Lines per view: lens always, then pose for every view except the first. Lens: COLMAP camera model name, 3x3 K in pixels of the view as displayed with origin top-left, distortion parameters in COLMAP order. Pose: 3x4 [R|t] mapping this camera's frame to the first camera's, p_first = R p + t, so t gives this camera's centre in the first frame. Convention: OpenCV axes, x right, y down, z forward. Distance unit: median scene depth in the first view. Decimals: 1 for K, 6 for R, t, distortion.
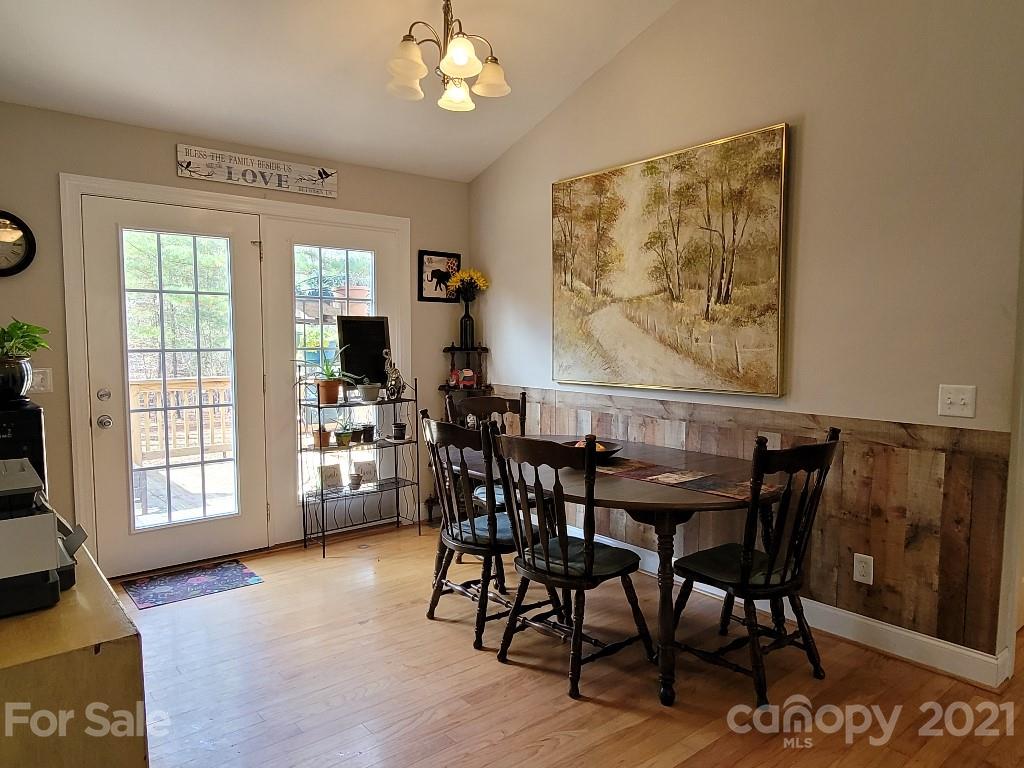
lens RADIAL K [[678.7, 0, 507.2], [0, 678.7, 389.3], [0, 0, 1]] dist [-0.003670, -0.000852]
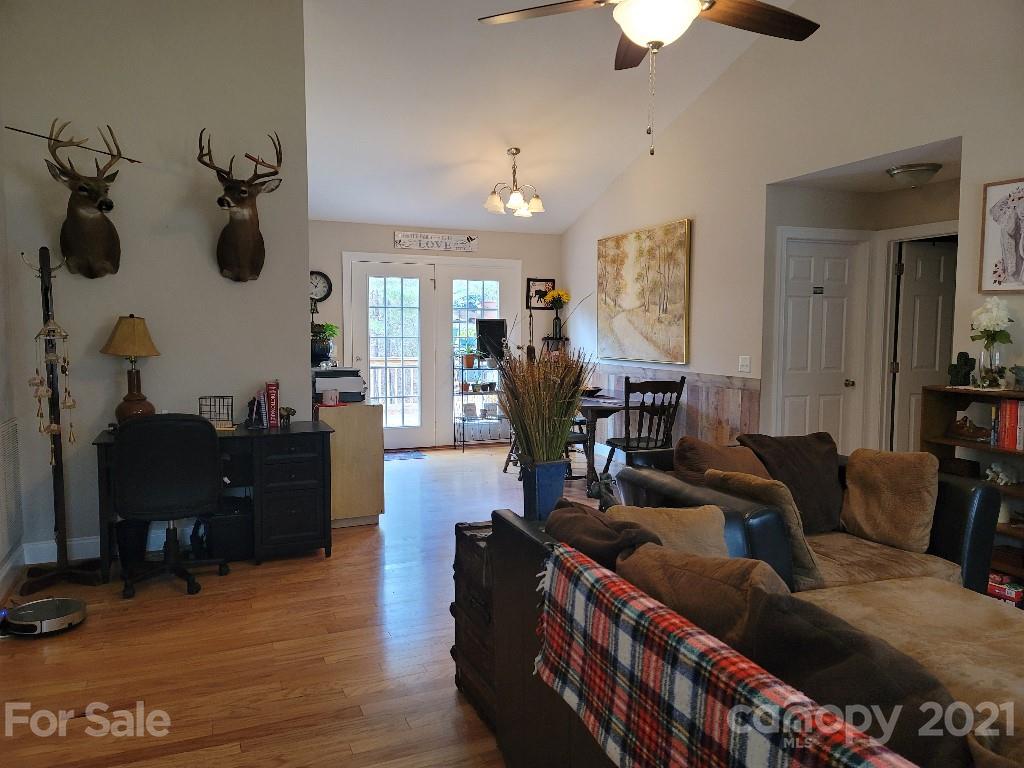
lens RADIAL K [[761.2, 0, 512.0], [0, 761.2, 384.0], [0, 0, 1]] dist [0.090866, 0.000960]
pose [[0.956325, 0.023675, -0.291344, 0.431098], [-0.024942, 0.999689, -0.000636, 0.061064], [0.291238, 0.007875, 0.956618, -0.887373]]
